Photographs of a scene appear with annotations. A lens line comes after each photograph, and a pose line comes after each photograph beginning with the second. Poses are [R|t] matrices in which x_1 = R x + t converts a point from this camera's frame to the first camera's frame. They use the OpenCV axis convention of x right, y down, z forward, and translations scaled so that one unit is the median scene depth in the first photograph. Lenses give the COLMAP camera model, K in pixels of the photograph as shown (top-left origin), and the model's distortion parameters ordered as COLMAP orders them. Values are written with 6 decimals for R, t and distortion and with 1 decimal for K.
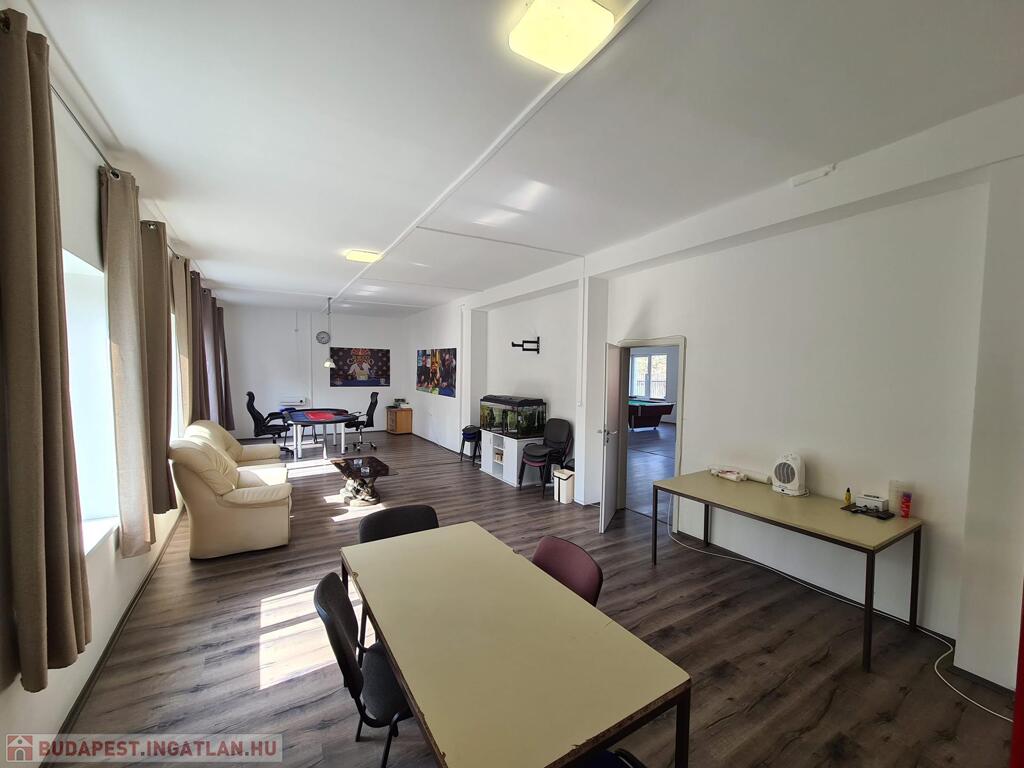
lens RADIAL K [[420.4, 0, 519.7], [0, 420.4, 391.1], [0, 0, 1]] dist [0.007551, 0.000003]
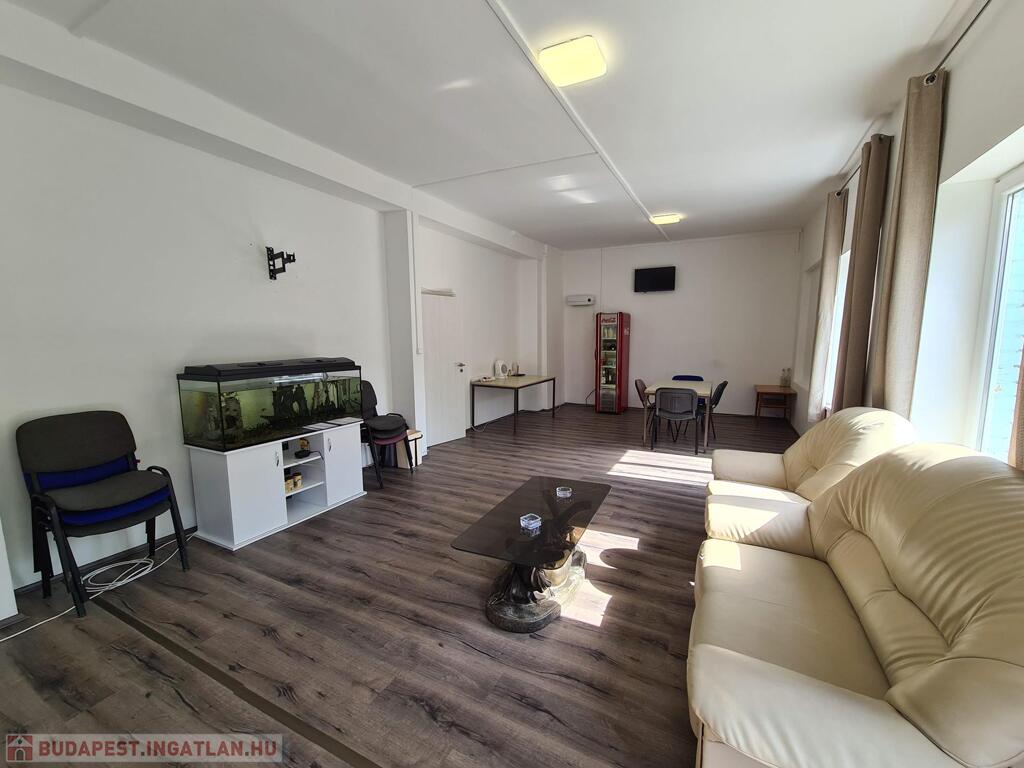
lens RADIAL K [[420.4, 0, 519.7], [0, 420.4, 391.1], [0, 0, 1]] dist [0.007551, 0.000003]
pose [[-0.532901, -0.121138, 0.837462, -0.730214], [0.031570, 0.986164, 0.162737, -0.025707], [-0.845588, 0.113161, -0.521704, 1.248668]]
